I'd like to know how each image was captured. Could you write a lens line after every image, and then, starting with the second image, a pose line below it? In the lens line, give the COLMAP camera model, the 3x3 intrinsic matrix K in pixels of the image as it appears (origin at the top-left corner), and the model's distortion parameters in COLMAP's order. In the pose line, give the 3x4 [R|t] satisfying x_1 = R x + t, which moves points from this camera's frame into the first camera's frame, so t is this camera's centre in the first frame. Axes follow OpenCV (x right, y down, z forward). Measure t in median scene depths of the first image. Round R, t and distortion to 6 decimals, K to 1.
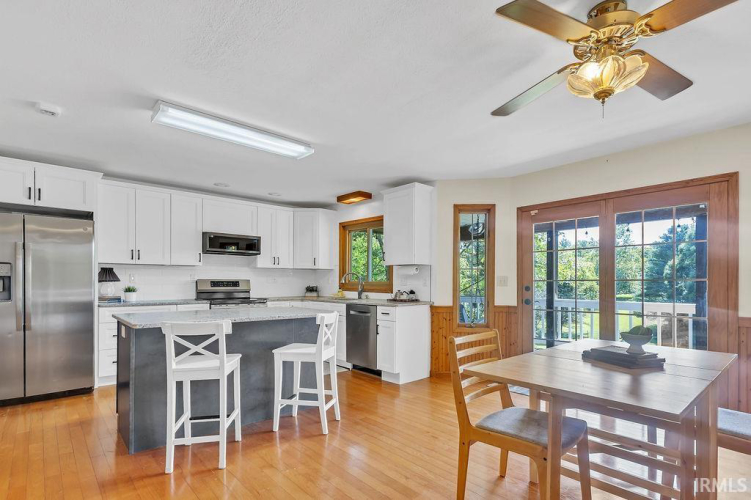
lens RADIAL K [[359.2, 0, 375.3], [0, 359.2, 283.2], [0, 0, 1]] dist [0.001230, 0.000223]
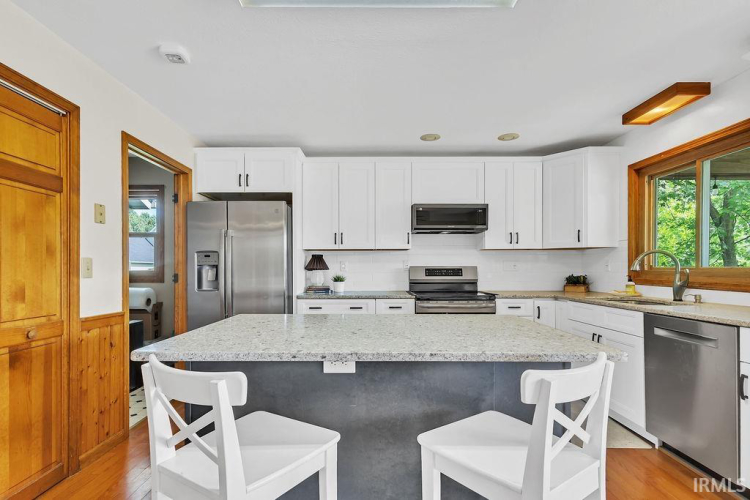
lens RADIAL K [[352.6, 0, 375.9], [0, 352.6, 270.3], [0, 0, 1]] dist [-0.001225, 0.000089]
pose [[0.741811, -0.004526, -0.670594, -0.027069], [0.001996, 0.999988, -0.004541, 0.000850], [0.670606, 0.002030, 0.741811, 0.361871]]
